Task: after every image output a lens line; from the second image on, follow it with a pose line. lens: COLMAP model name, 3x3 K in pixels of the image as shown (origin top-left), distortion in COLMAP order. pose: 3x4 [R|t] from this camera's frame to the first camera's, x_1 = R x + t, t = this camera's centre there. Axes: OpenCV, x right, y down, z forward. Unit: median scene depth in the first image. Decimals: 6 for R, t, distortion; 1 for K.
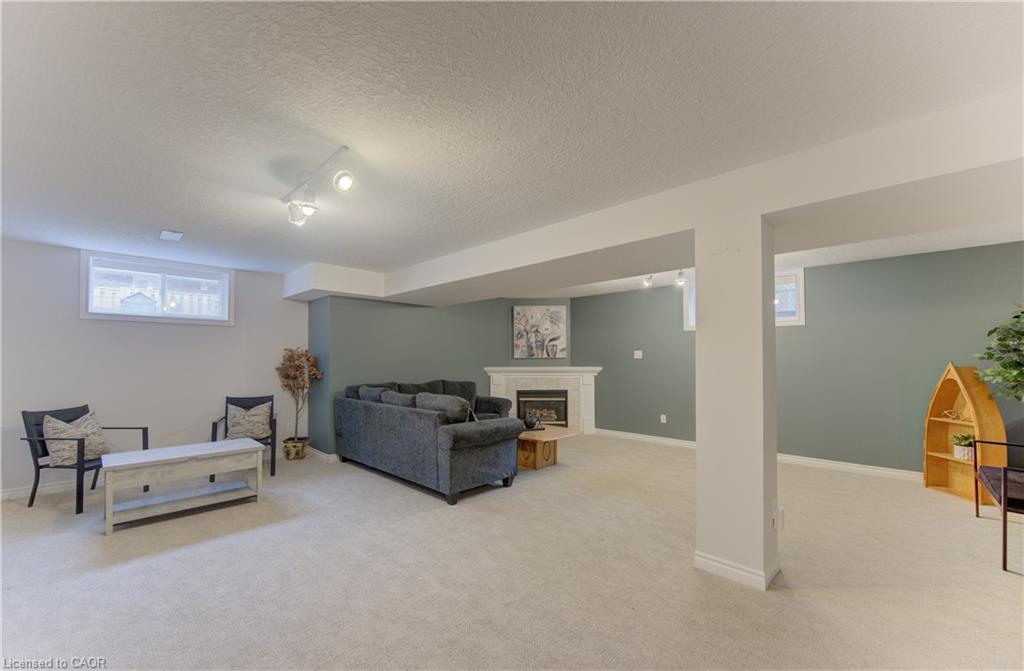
lens RADIAL K [[405.6, 0, 466.4], [0, 405.6, 354.4], [0, 0, 1]] dist [-0.011301, -0.000111]
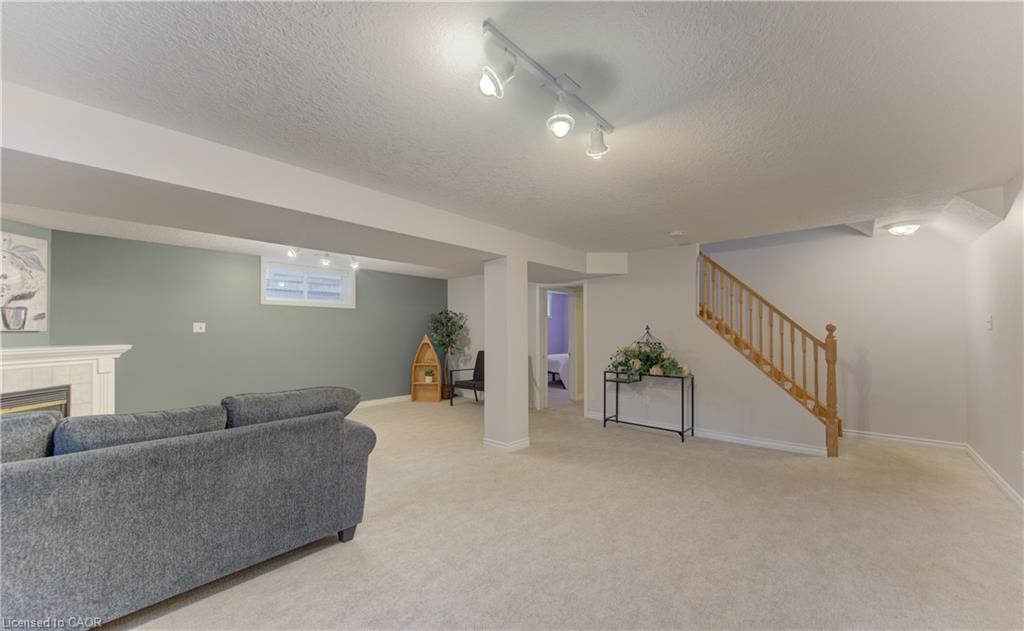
lens RADIAL K [[384.1, 0, 513.2], [0, 384.1, 330.9], [0, 0, 1]] dist [-0.004144, -0.000352]
pose [[-0.108483, 0.005539, 0.994083, -0.462791], [-0.009389, 0.999934, -0.006596, 0.007001], [-0.994054, -0.010049, -0.108424, 0.502050]]
